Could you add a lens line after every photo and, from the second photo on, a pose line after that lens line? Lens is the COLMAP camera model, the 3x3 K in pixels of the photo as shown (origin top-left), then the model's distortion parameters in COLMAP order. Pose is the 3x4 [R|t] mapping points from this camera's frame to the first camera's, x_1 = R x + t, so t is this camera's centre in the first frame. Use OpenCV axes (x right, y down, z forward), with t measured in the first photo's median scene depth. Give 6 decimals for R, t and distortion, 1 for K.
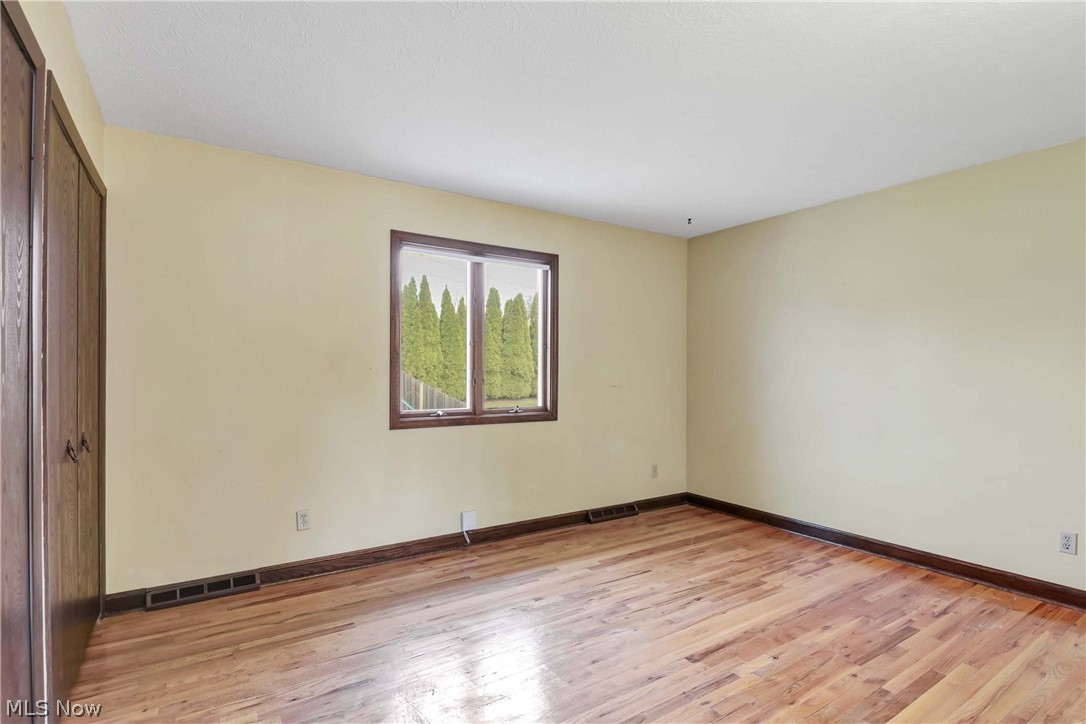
lens RADIAL K [[552.8, 0, 543.0], [0, 552.8, 362.0], [0, 0, 1]] dist [-0.002857, -0.000998]
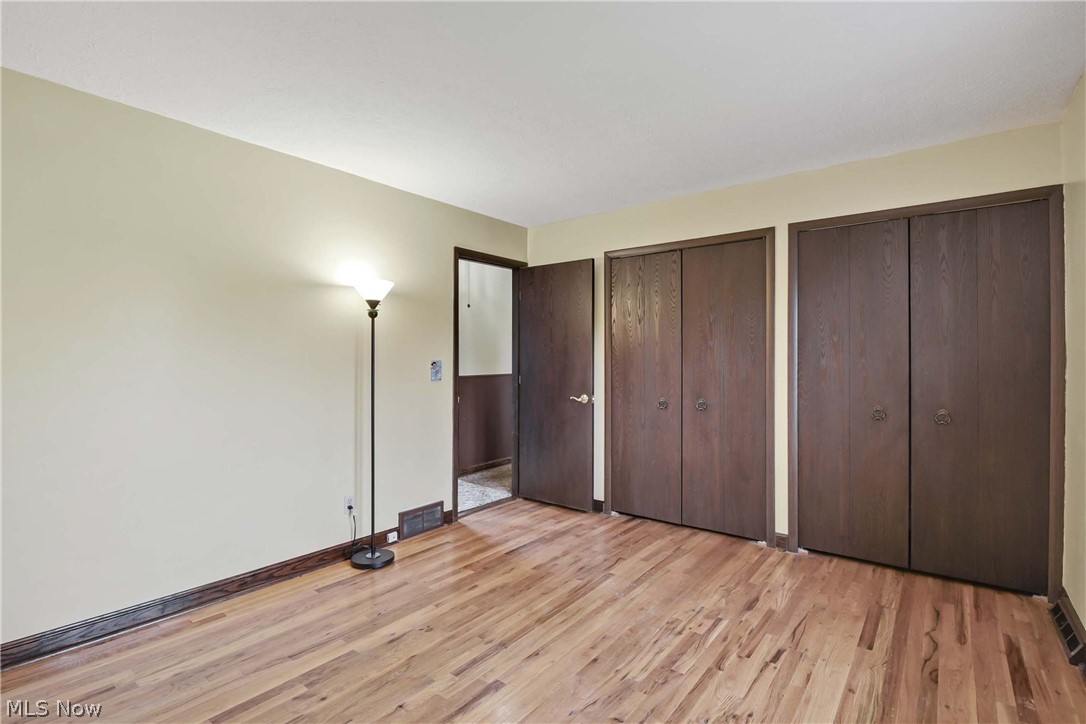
lens RADIAL K [[503.5, 0, 553.3], [0, 503.5, 359.1], [0, 0, 1]] dist [-0.013666, -0.000887]
pose [[-0.942794, -0.002741, -0.333364, 0.347632], [0.001506, 0.999921, -0.012480, 0.014242], [0.333372, -0.012268, -0.942716, 1.372706]]
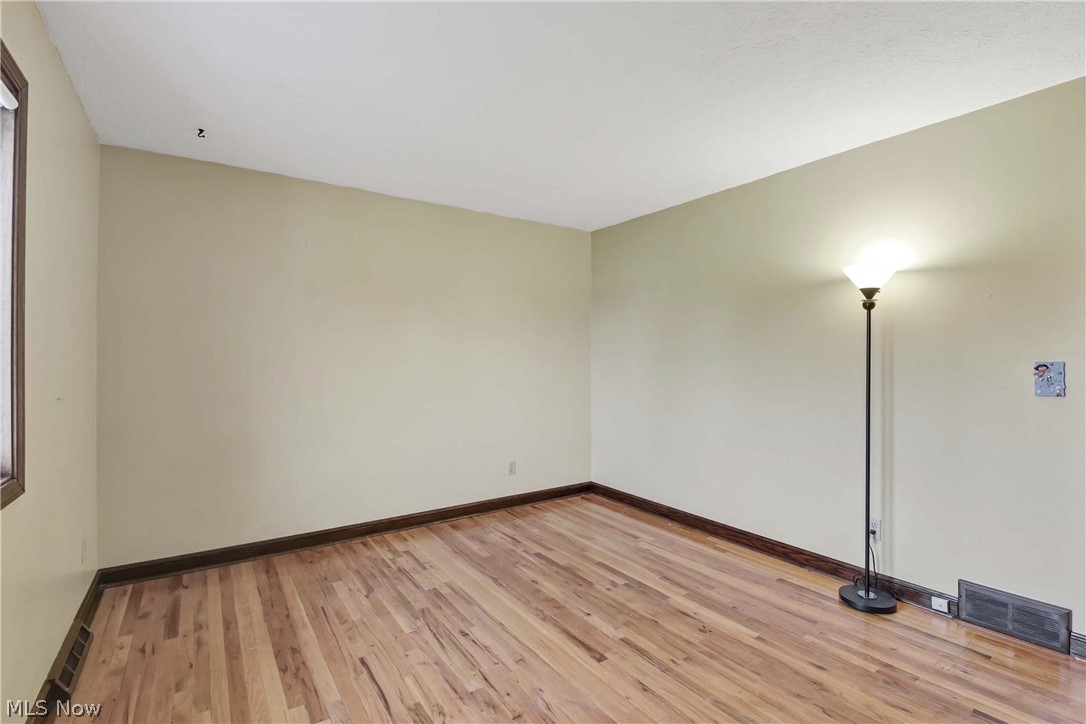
lens RADIAL K [[503.5, 0, 553.3], [0, 503.5, 359.1], [0, 0, 1]] dist [-0.013666, -0.000887]
pose [[-0.038389, -0.006013, 0.999245, -0.468209], [-0.009692, 0.999937, 0.005645, 0.000852], [-0.999216, -0.009468, -0.038445, 0.854326]]
